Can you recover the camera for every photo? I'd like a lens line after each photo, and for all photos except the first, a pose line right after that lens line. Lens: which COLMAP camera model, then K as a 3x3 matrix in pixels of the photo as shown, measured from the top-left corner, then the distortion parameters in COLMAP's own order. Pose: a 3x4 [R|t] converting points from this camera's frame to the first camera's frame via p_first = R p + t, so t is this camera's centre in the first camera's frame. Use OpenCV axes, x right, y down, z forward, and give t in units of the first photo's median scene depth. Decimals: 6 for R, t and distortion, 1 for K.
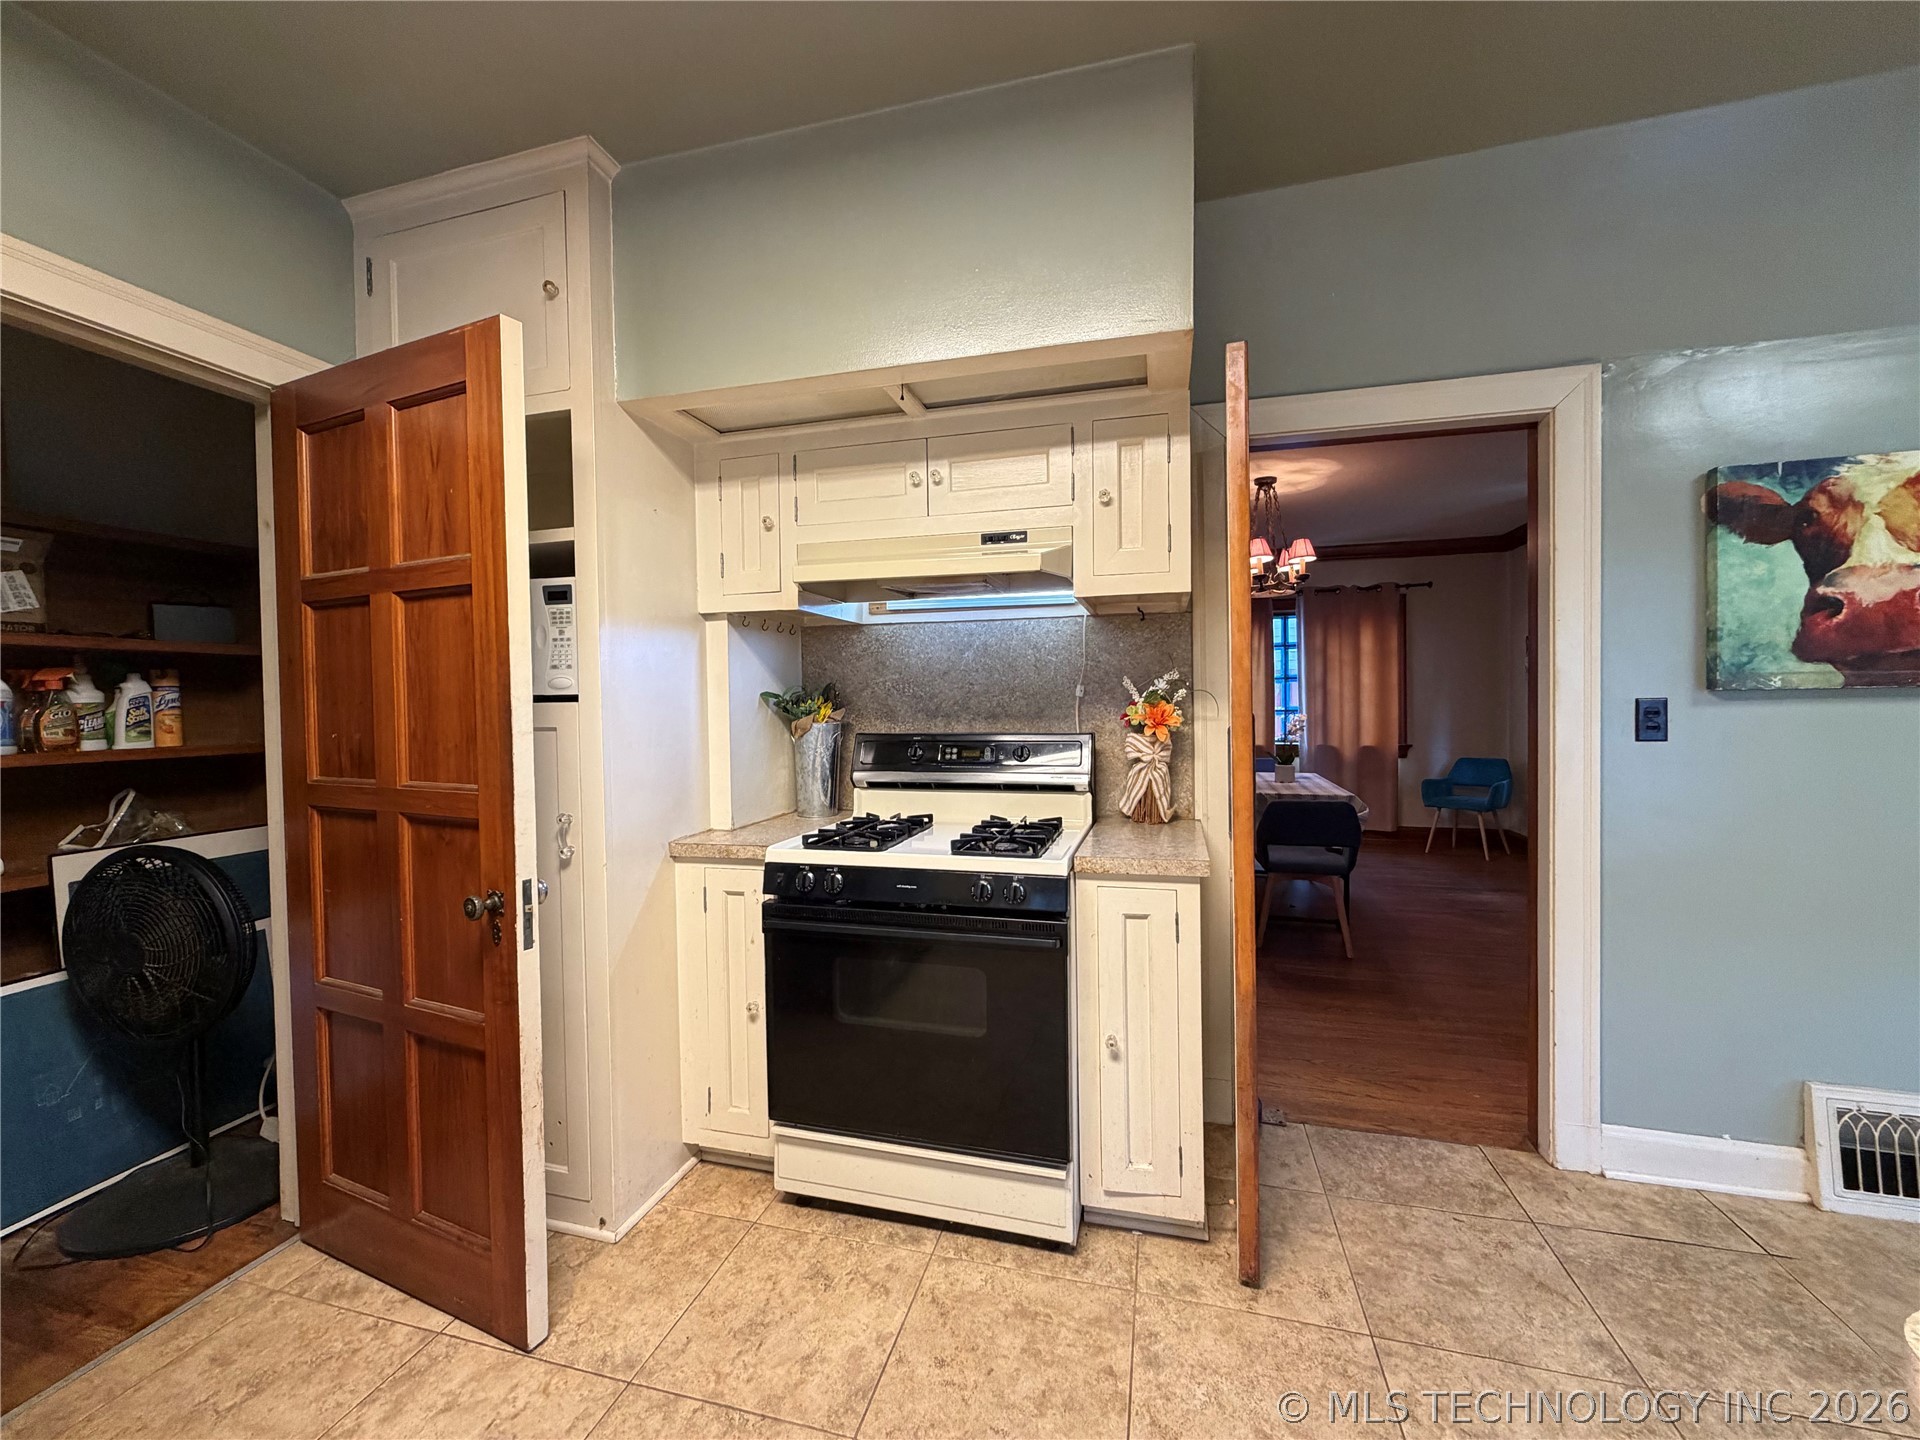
lens RADIAL K [[767.7, 0, 951.4], [0, 767.7, 719.7], [0, 0, 1]] dist [-0.001678, 0.000564]
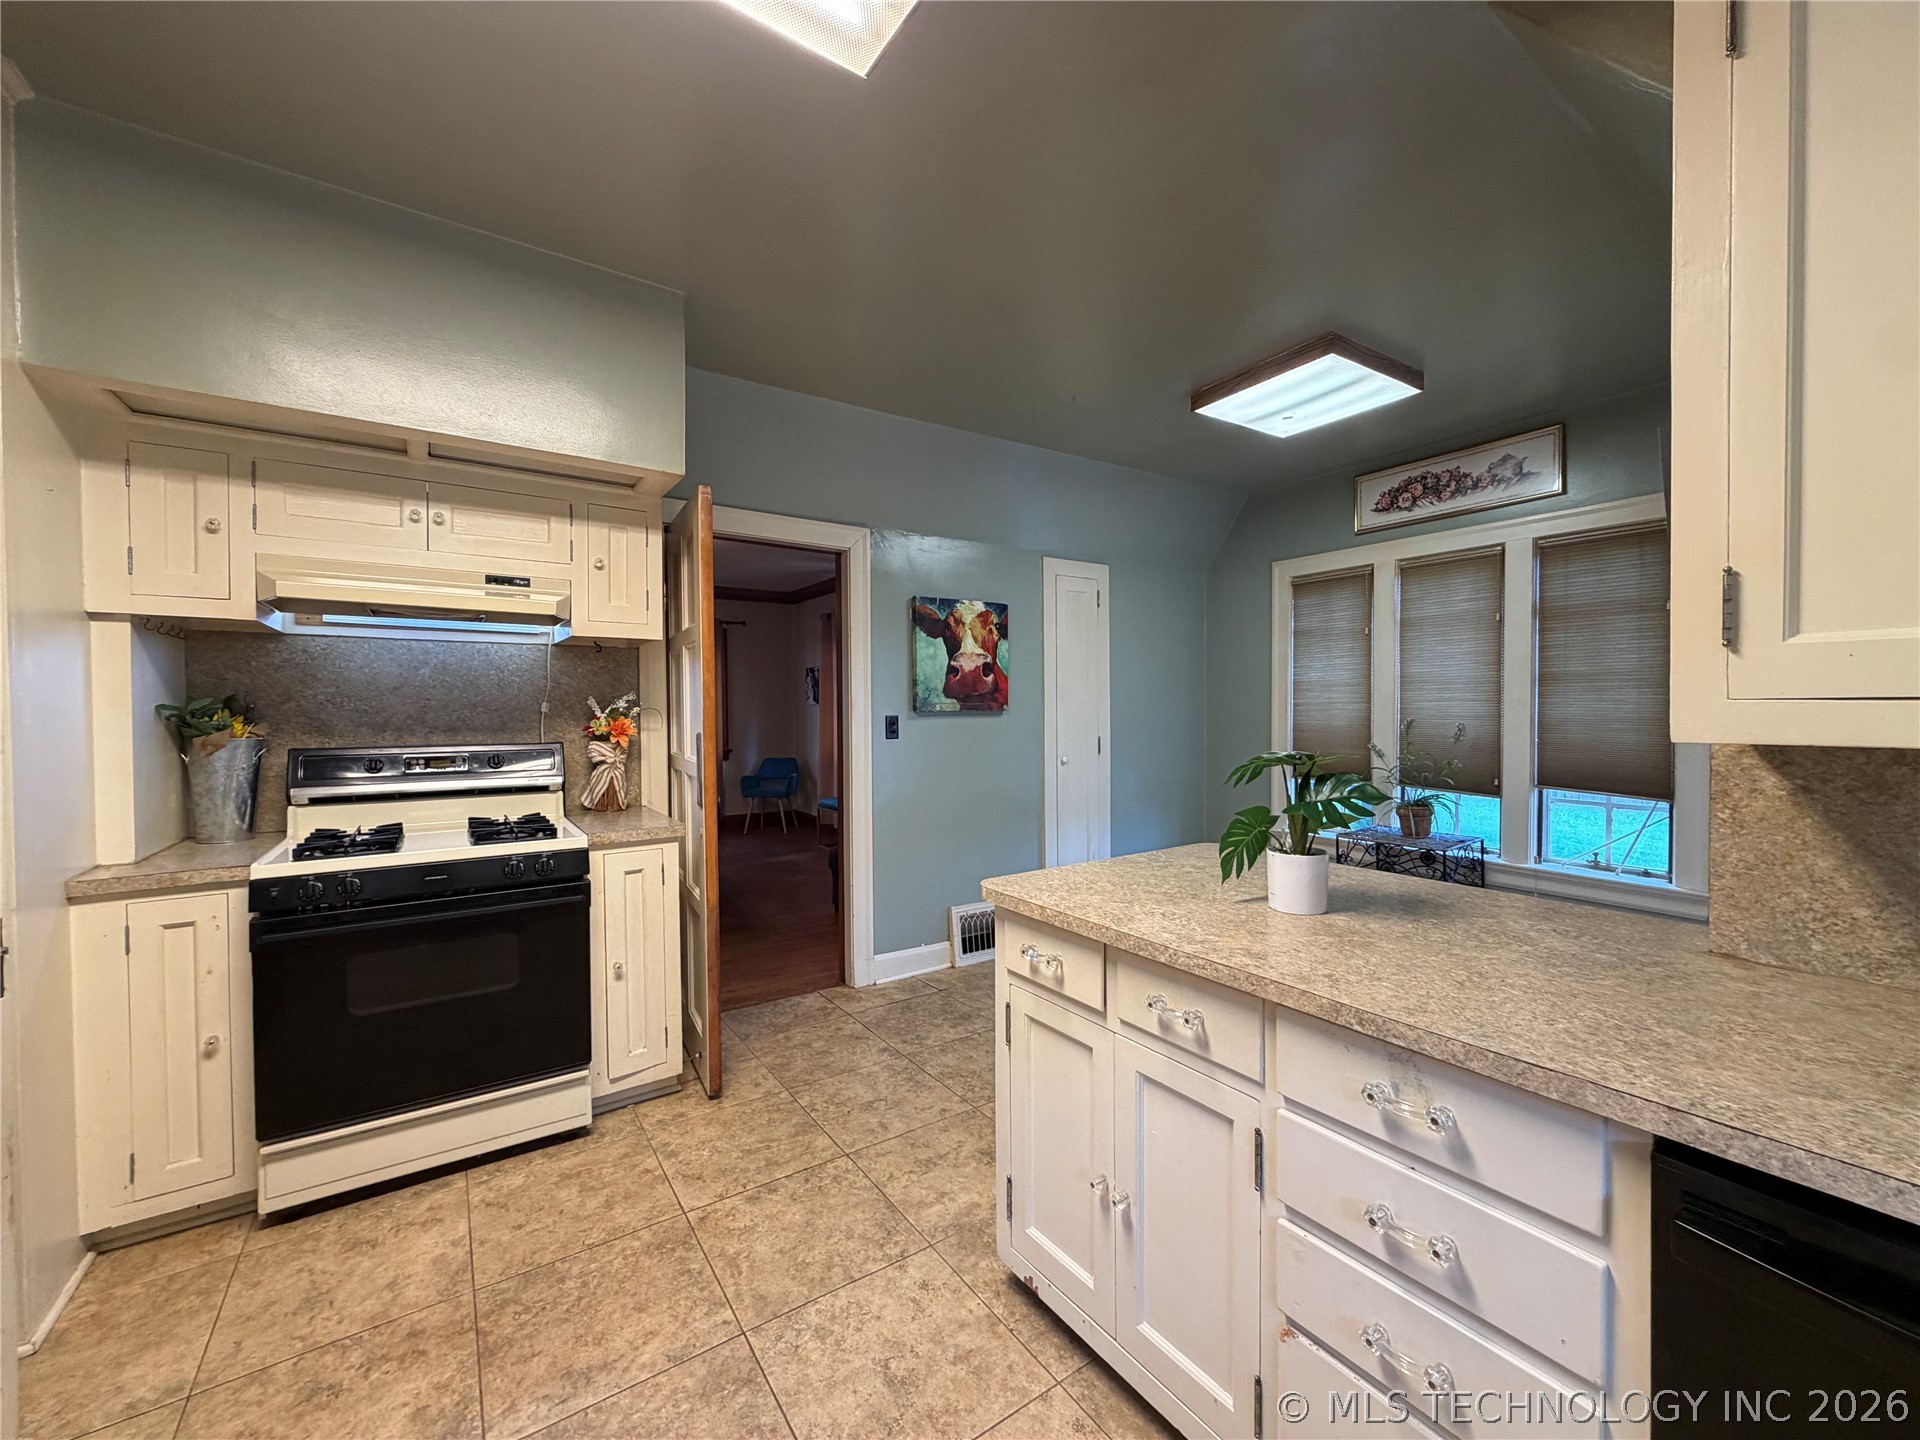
lens RADIAL K [[767.7, 0, 961.3], [0, 767.7, 719.3], [0, 0, 1]] dist [-0.001678, 0.000564]
pose [[0.644670, -0.000645, 0.764460, -0.400915], [0.012277, 0.999879, -0.009509, 0.000465], [-0.764362, 0.015516, 0.644601, -0.324457]]
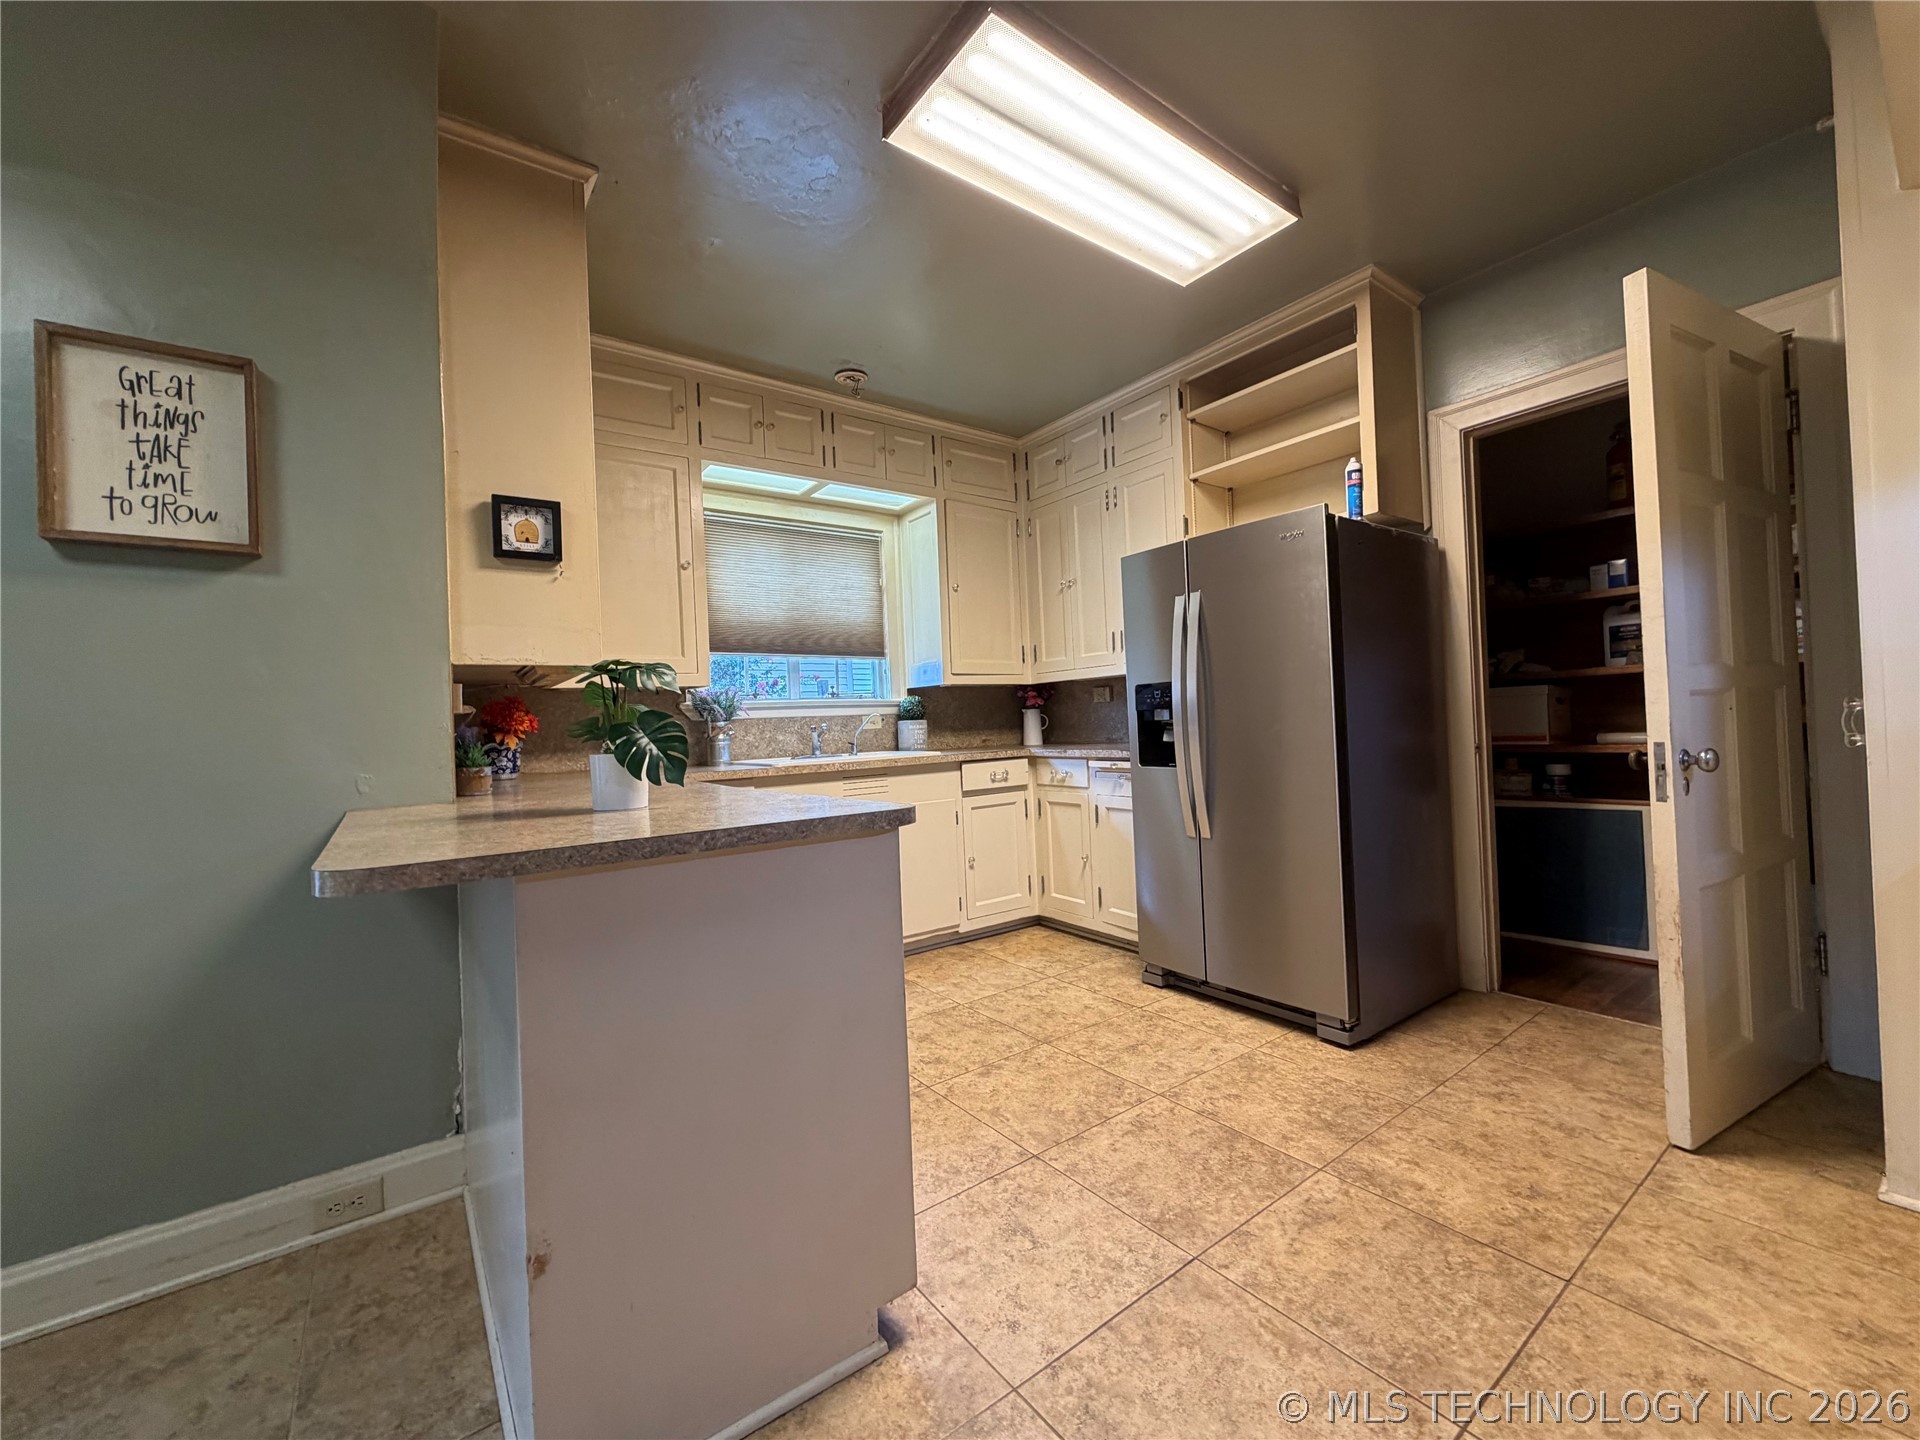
lens RADIAL K [[767.7, 0, 960.2], [0, 767.7, 718.9], [0, 0, 1]] dist [-0.001678, 0.000564]
pose [[-0.615744, 0.034386, -0.787196, 0.804203], [0.035235, 0.999250, 0.016088, 0.090411], [0.787158, -0.017831, -0.616494, 0.689501]]
